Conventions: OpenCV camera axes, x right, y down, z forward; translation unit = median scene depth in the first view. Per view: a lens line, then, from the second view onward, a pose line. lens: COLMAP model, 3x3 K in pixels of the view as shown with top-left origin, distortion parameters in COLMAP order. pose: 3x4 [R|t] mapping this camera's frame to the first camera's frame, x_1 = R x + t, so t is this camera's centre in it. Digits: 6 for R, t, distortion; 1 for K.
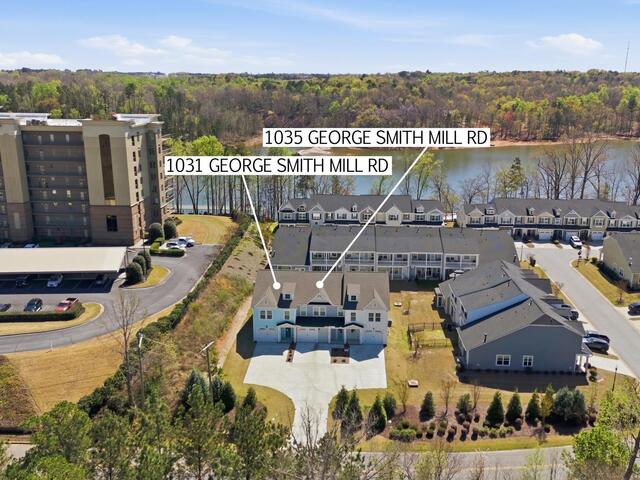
lens RADIAL K [[647.7, 0, 319.3], [0, 647.7, 257.9], [0, 0, 1]] dist [0.162181, -0.007843]
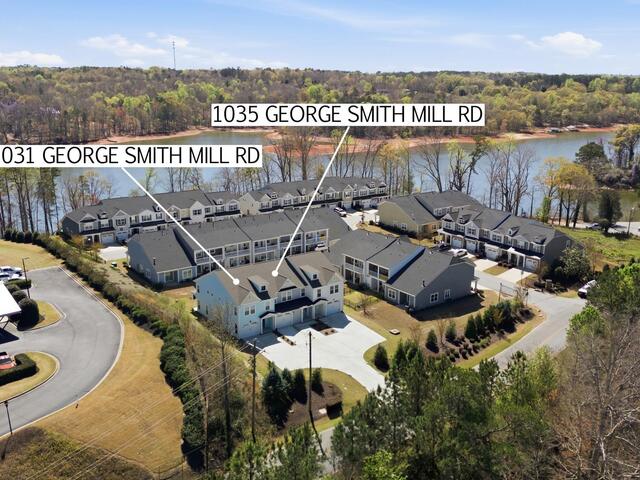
lens RADIAL K [[647.7, 0, 319.3], [0, 647.7, 257.9], [0, 0, 1]] dist [0.162181, -0.007843]
pose [[0.767509, -0.180168, 0.615199, -0.615801], [0.176813, 0.981962, 0.066990, -0.042611], [-0.616171, 0.057360, 0.785521, 0.125858]]
